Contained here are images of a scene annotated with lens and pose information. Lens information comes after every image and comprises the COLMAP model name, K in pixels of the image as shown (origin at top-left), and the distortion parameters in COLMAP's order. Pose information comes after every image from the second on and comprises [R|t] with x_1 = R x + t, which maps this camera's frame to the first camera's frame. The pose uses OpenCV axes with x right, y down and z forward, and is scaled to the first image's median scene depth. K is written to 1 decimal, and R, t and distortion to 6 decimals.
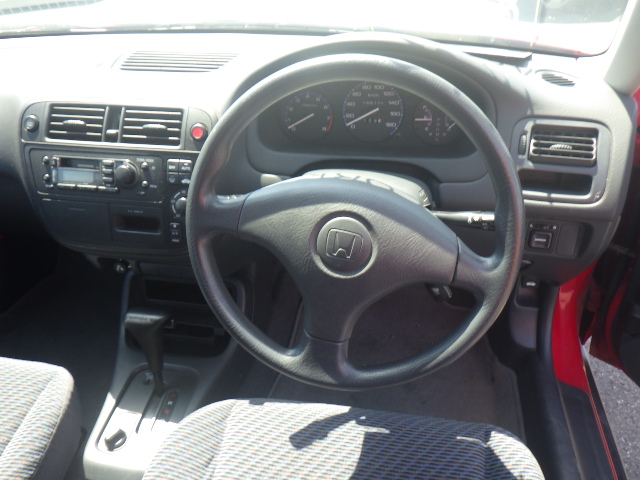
lens RADIAL K [[533.4, 0, 320.6], [0, 533.4, 239.1], [0, 0, 1]] dist [0.009417, 0.000017]
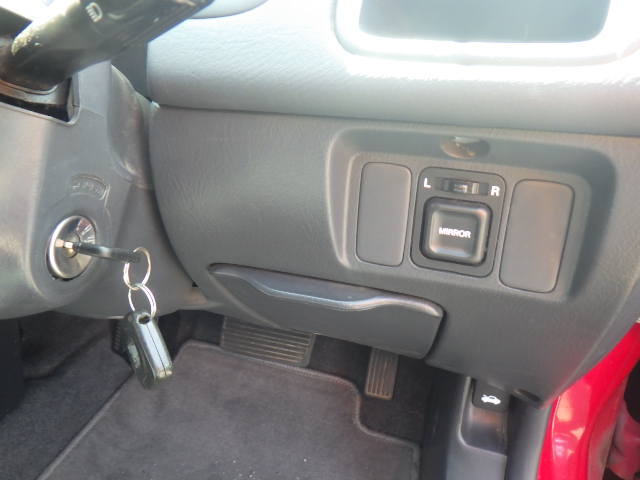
lens RADIAL K [[533.4, 0, 320.1], [0, 533.4, 240.7], [0, 0, 1]] dist [0.009417, 0.000017]
pose [[0.992129, 0.108176, -0.063078, 0.348851], [-0.118915, 0.971755, -0.203840, 0.083351], [0.039246, 0.209737, 0.976970, 0.672730]]
